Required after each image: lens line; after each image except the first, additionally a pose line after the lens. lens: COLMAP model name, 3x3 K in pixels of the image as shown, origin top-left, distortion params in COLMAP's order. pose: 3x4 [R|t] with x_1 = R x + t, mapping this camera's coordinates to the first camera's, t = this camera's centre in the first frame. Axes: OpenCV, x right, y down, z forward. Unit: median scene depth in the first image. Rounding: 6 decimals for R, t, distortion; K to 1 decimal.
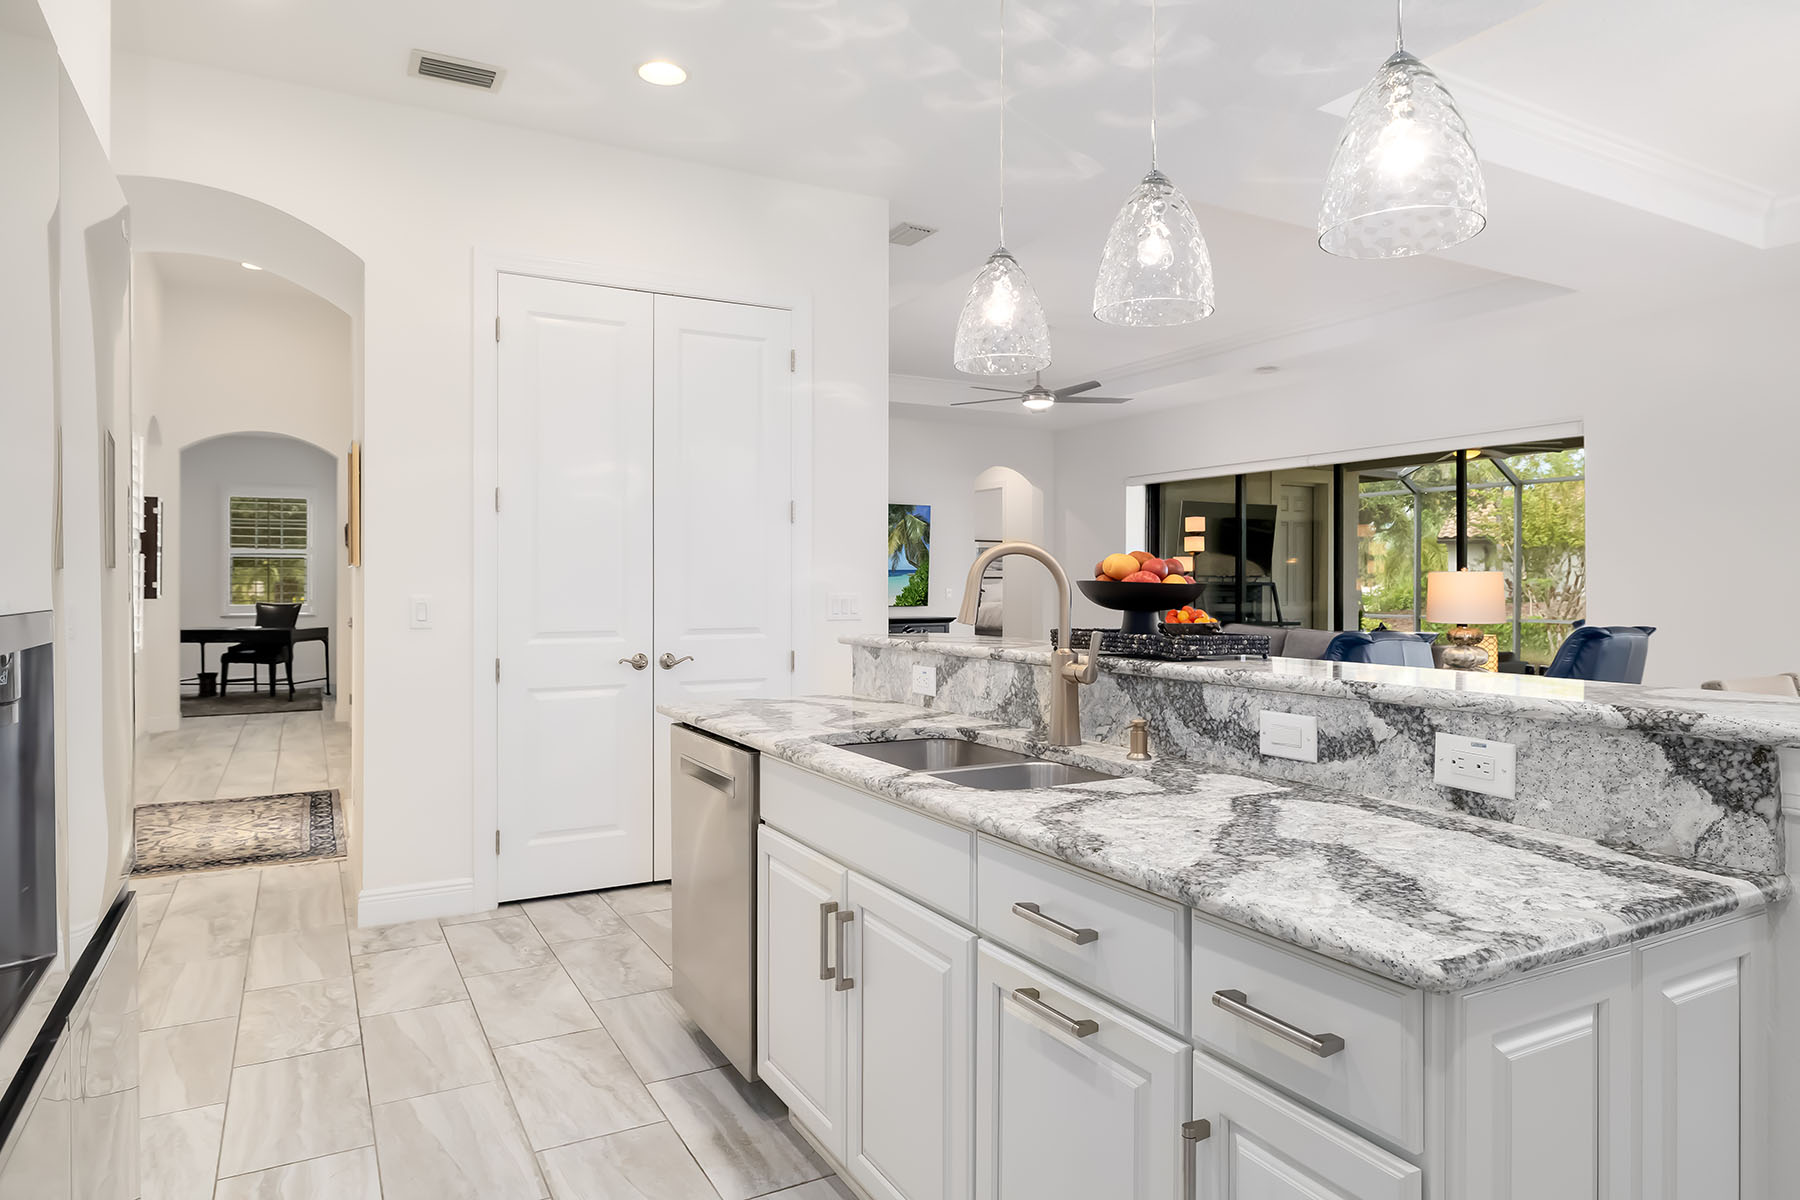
lens RADIAL K [[1088.5, 0, 906.6], [0, 1088.5, 573.9], [0, 0, 1]] dist [-0.001195, -0.000488]
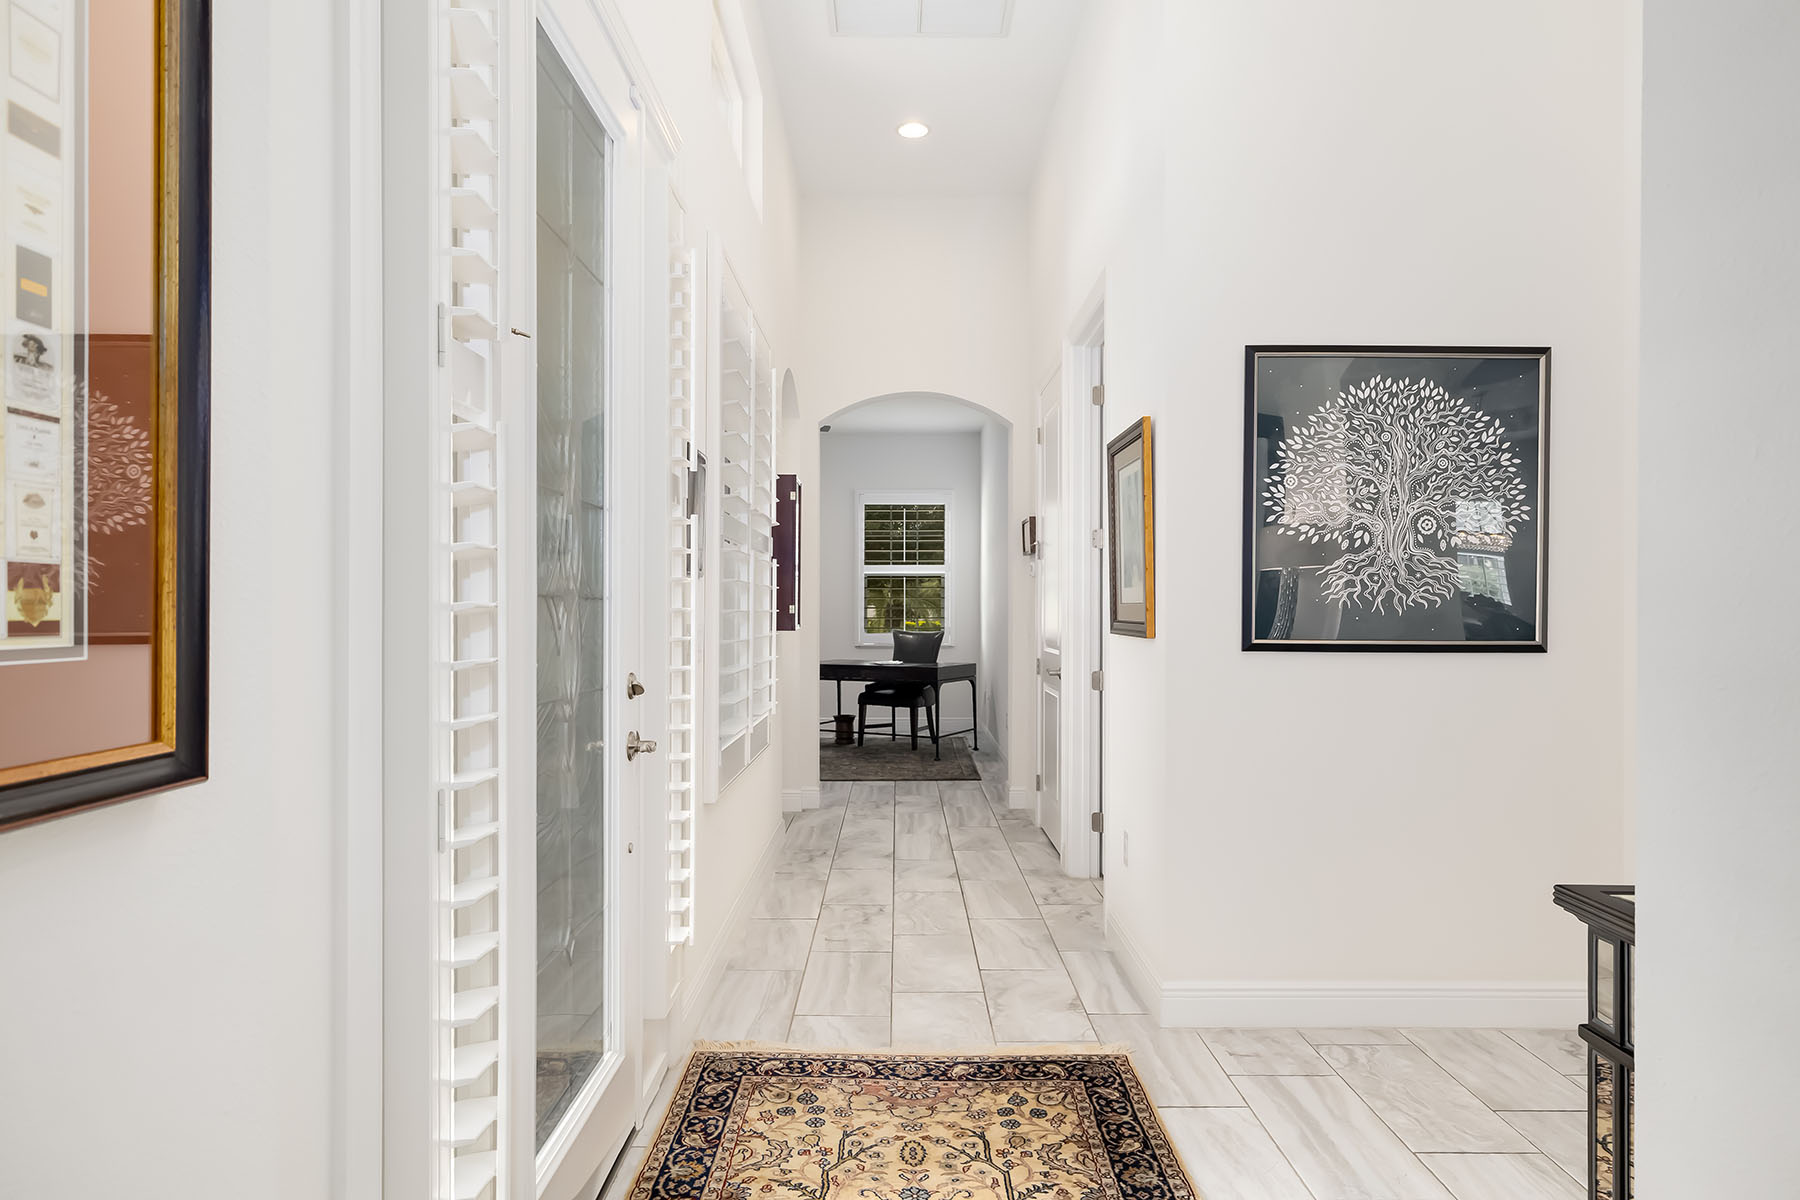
lens RADIAL K [[1101.8, 0, 900.0], [0, 1101.8, 600.0], [0, 0, 1]] dist [0.000315, -0.000072]
pose [[0.874802, -0.001907, -0.484478, -0.201505], [0.002851, 0.999995, 0.001211, 0.002330], [0.484473, -0.002441, 0.874803, 0.291118]]
